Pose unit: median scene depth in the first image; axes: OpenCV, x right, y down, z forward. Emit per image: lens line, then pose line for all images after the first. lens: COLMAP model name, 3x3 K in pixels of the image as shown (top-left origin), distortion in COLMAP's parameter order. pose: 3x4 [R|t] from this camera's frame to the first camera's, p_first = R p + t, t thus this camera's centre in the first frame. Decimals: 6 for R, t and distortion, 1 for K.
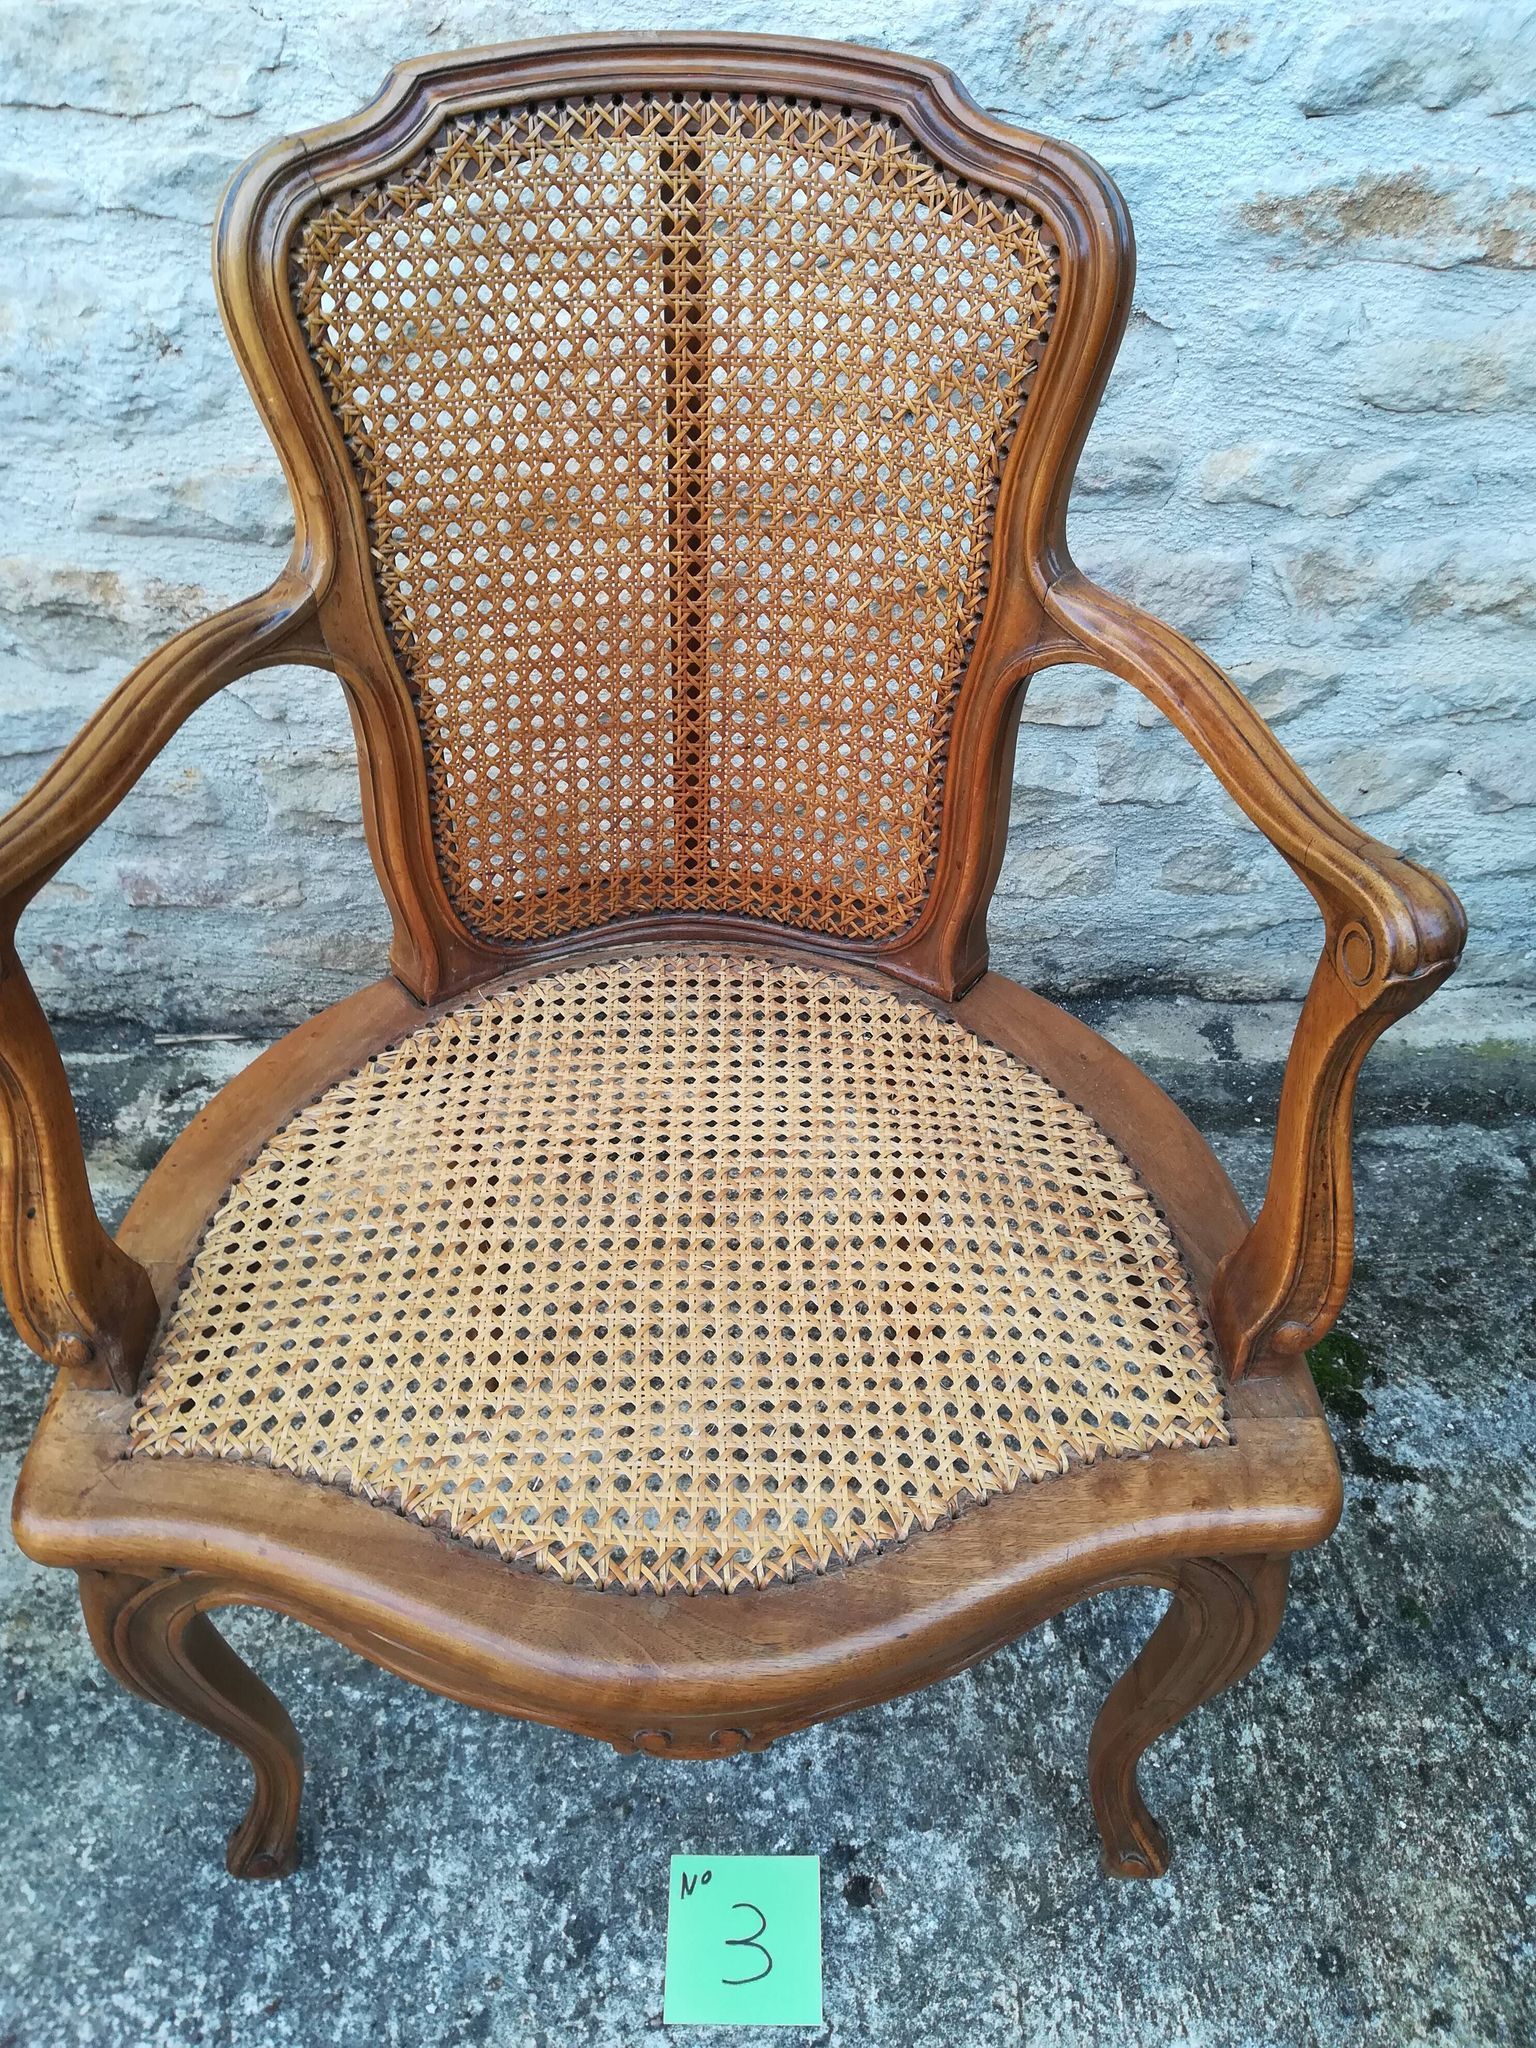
lens RADIAL K [[1580.8, 0, 756.7], [0, 1580.8, 1024.6], [0, 0, 1]] dist [0.053286, -0.074793]
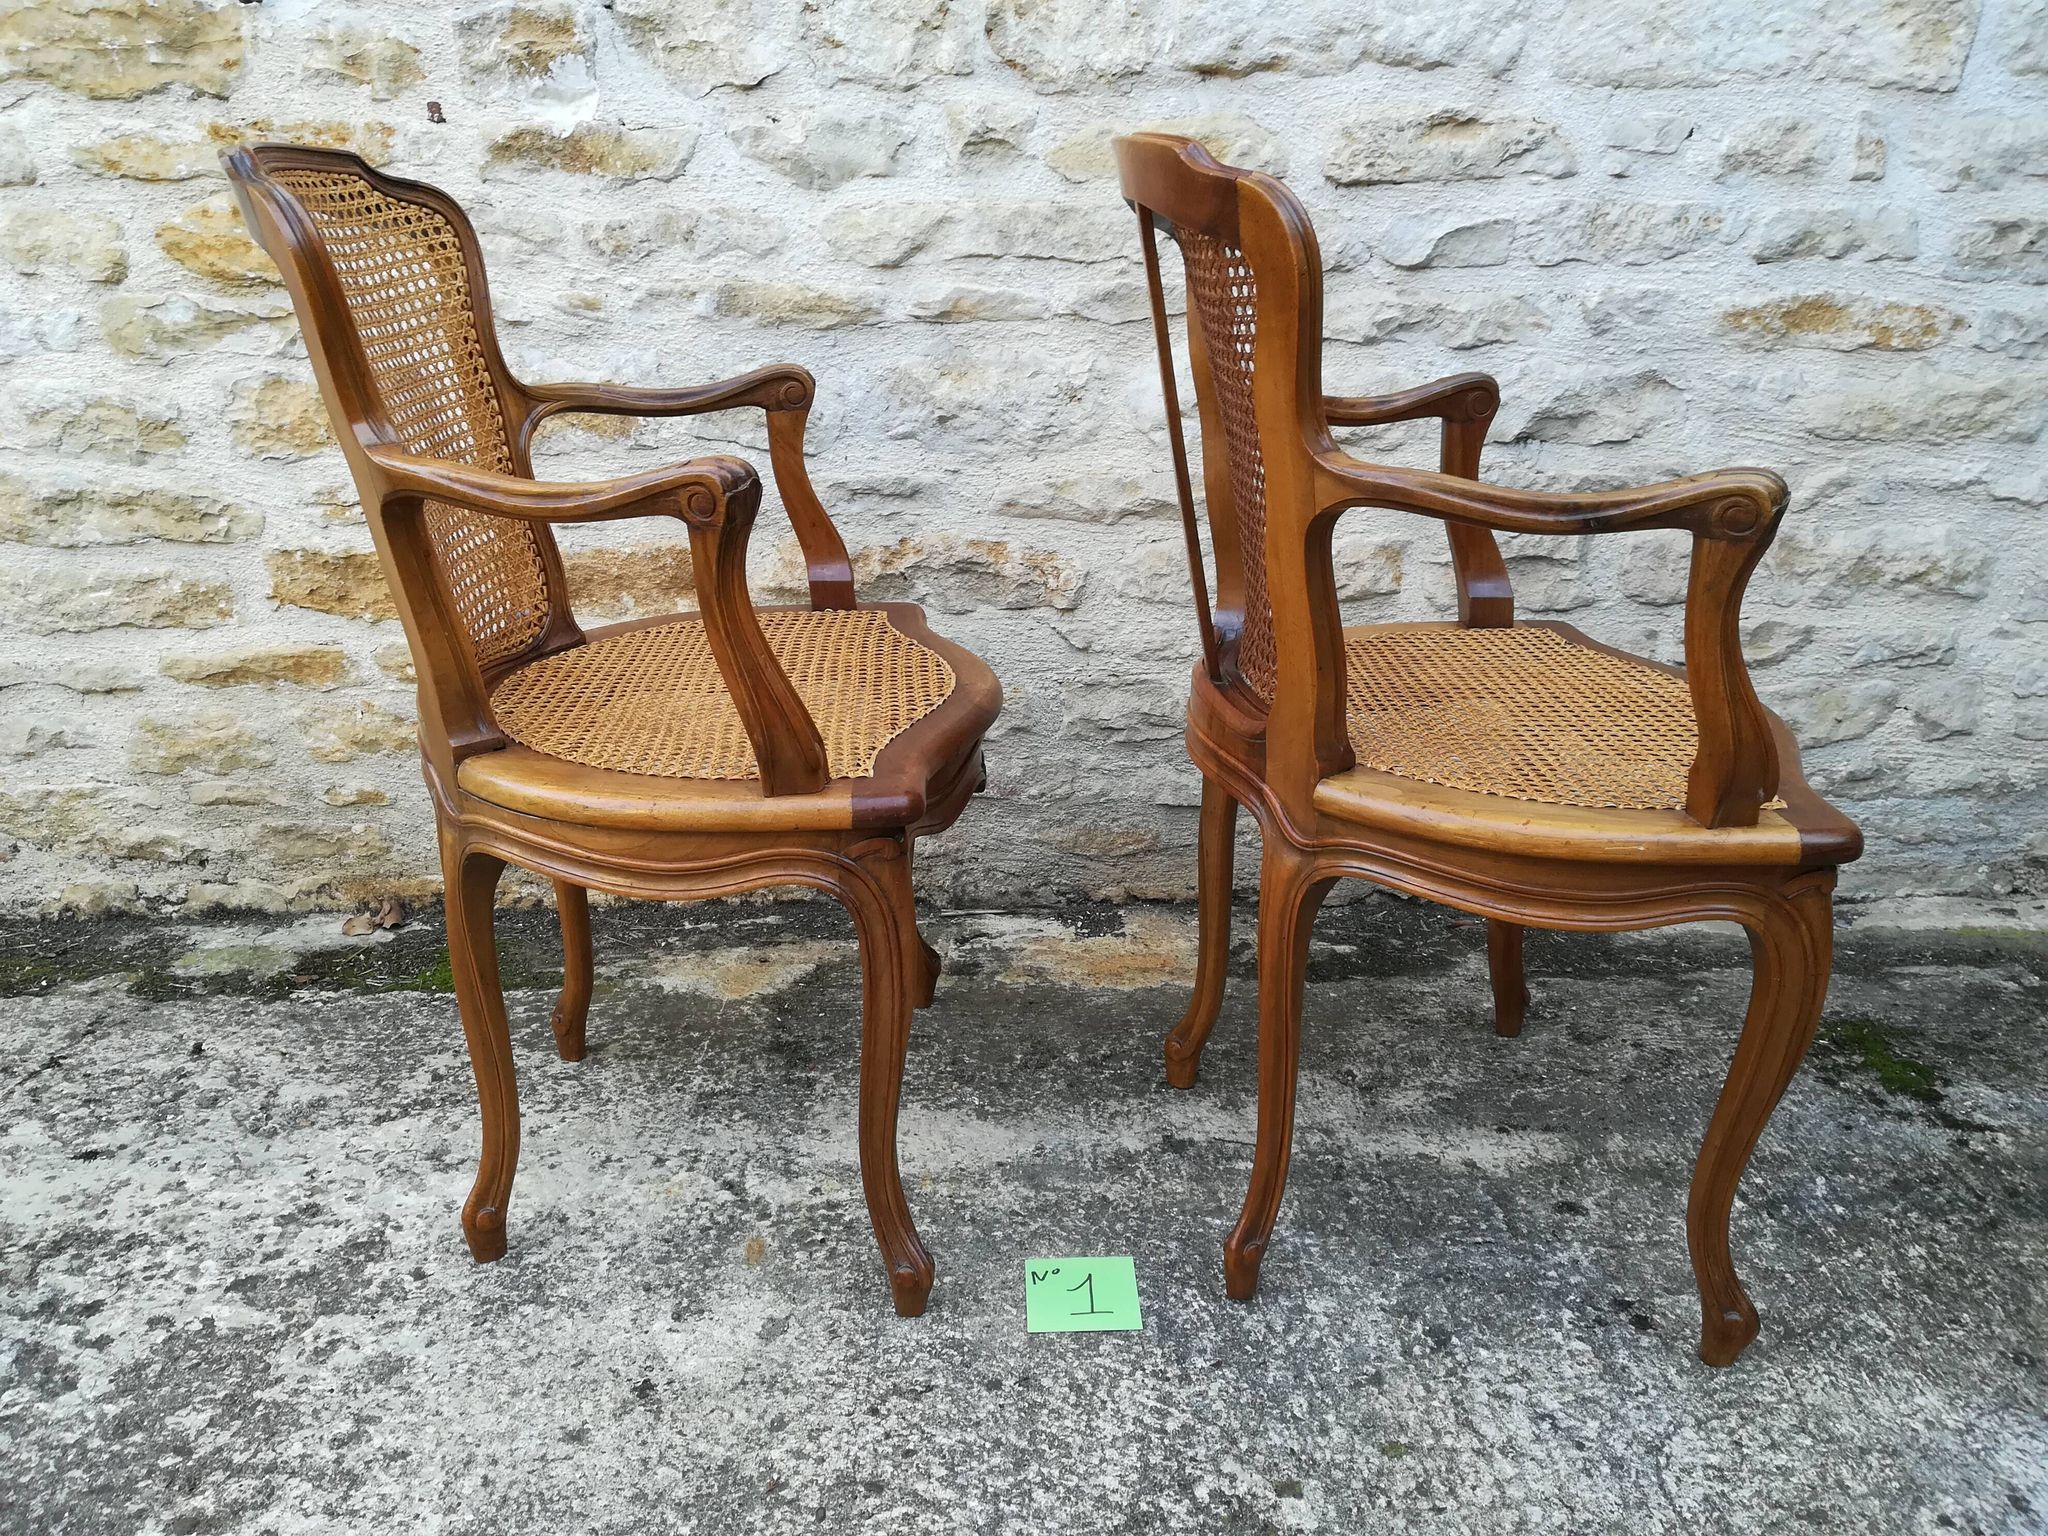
lens RADIAL K [[1567.1, 0, 1029.9], [0, 1567.1, 790.9], [0, 0, 1]] dist [0.050647, -0.065487]
pose [[0.999357, 0.001111, -0.035838, -0.364556], [-0.015106, 0.919531, -0.392727, 0.613551], [0.032518, 0.393016, 0.918957, -0.356254]]
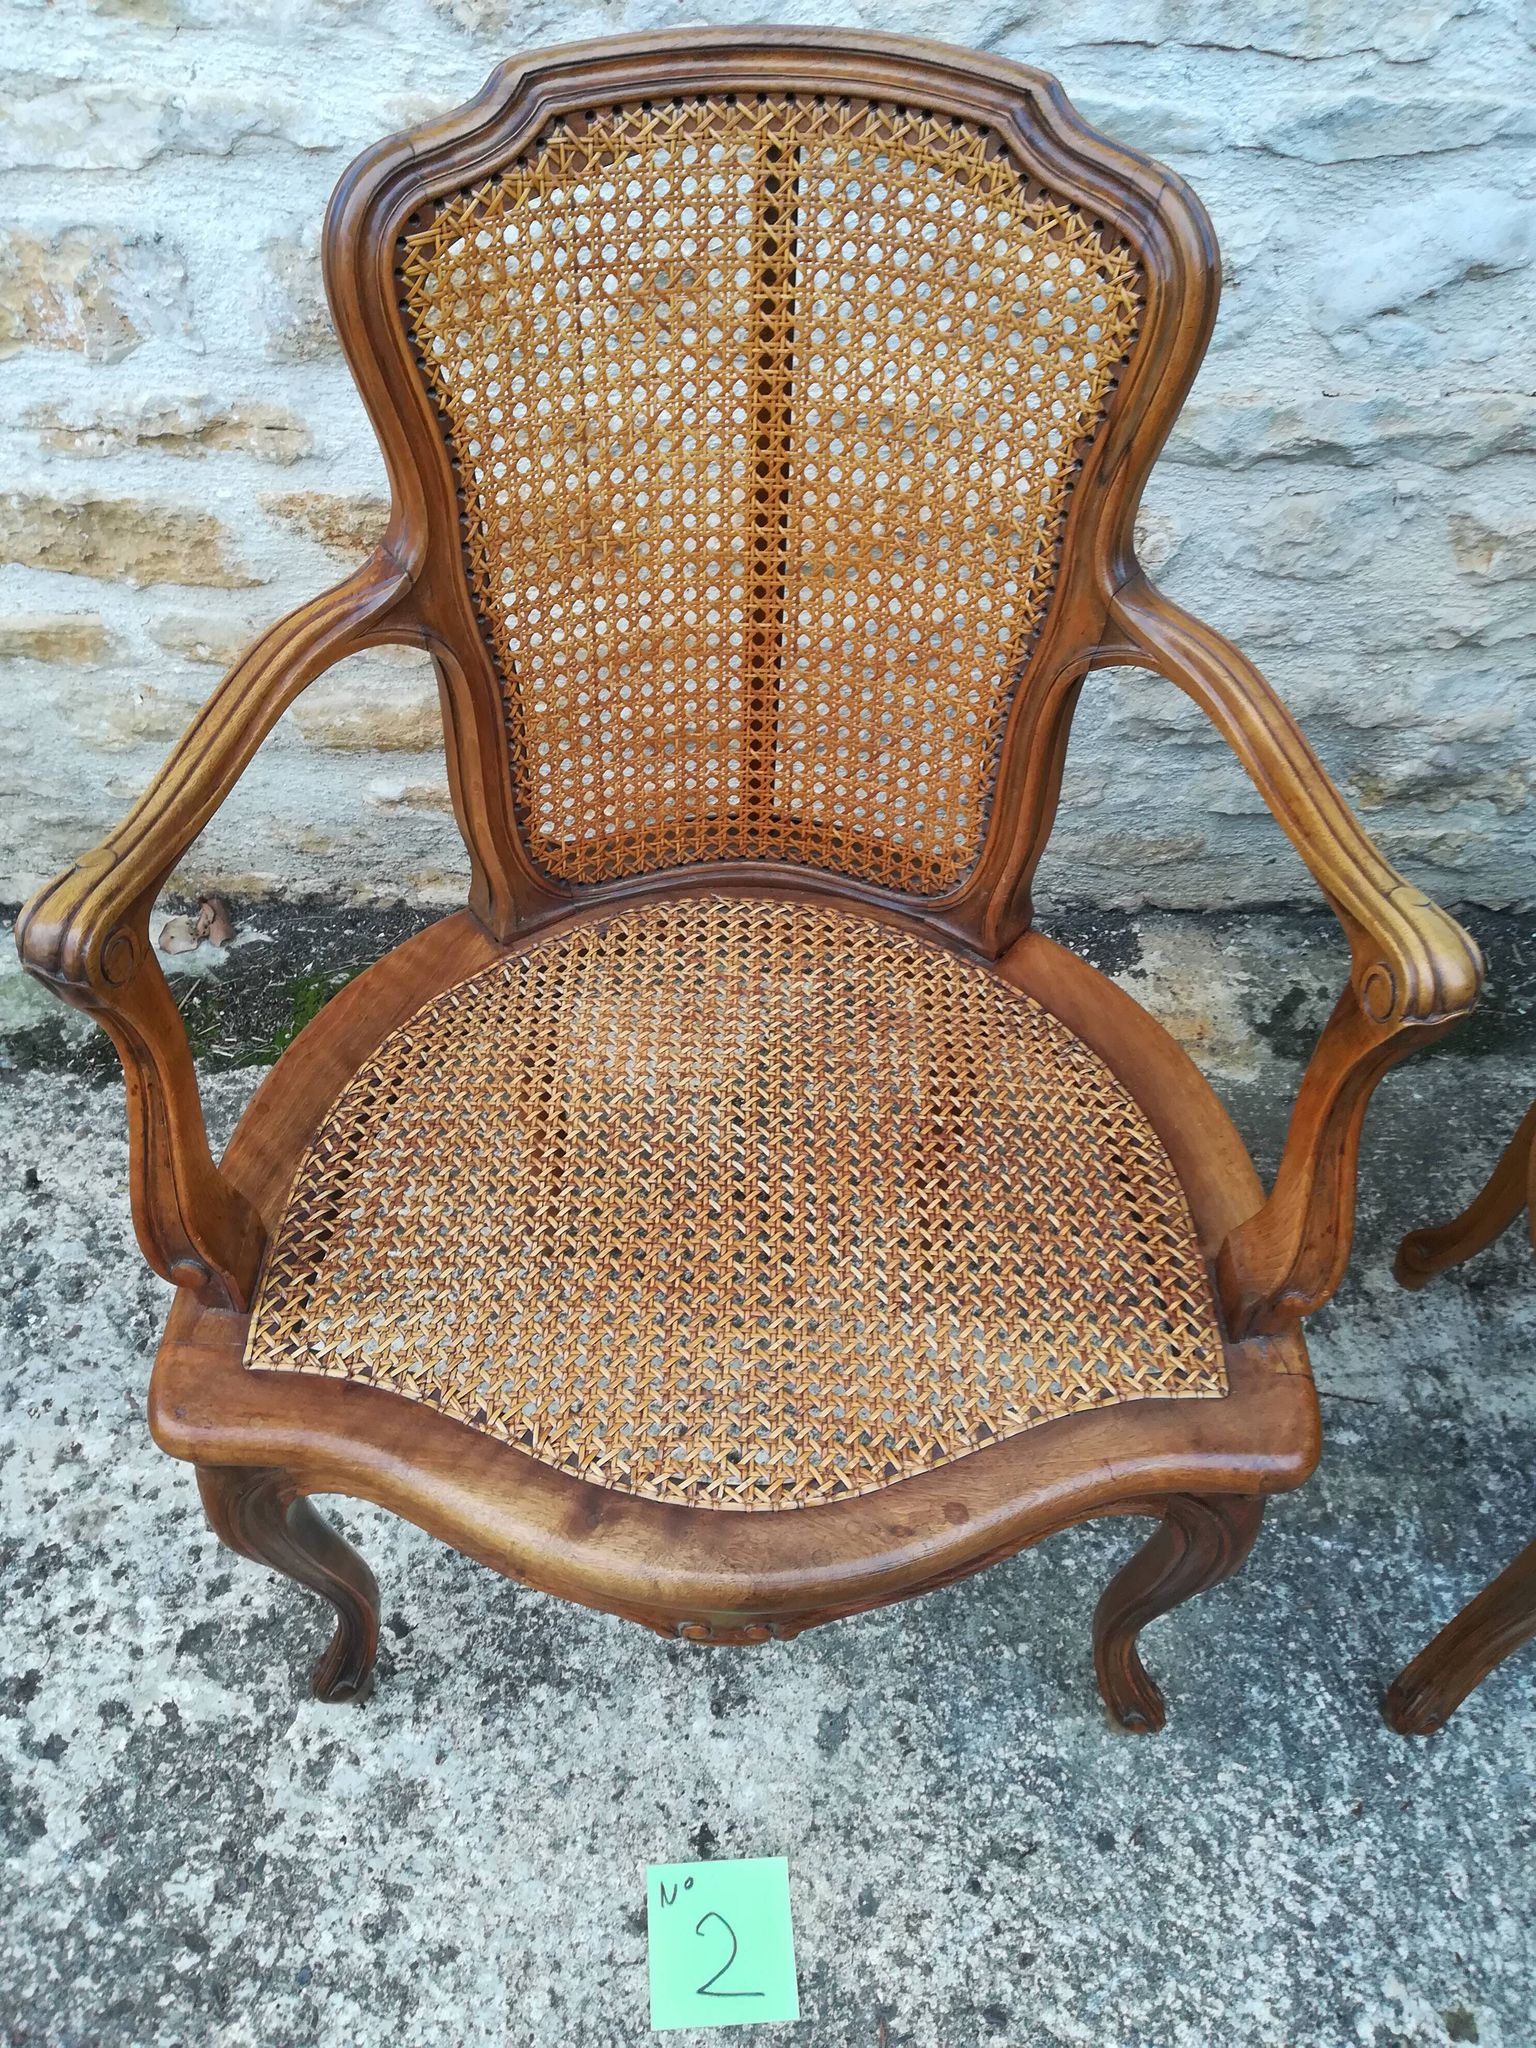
lens RADIAL K [[1580.8, 0, 755.0], [0, 1580.8, 1025.7], [0, 0, 1]] dist [0.053286, -0.074793]
pose [[0.999212, 0.035623, -0.017525, -0.652647], [-0.033410, 0.992976, 0.113501, -0.056089], [0.021445, -0.112826, 0.993383, -0.081241]]
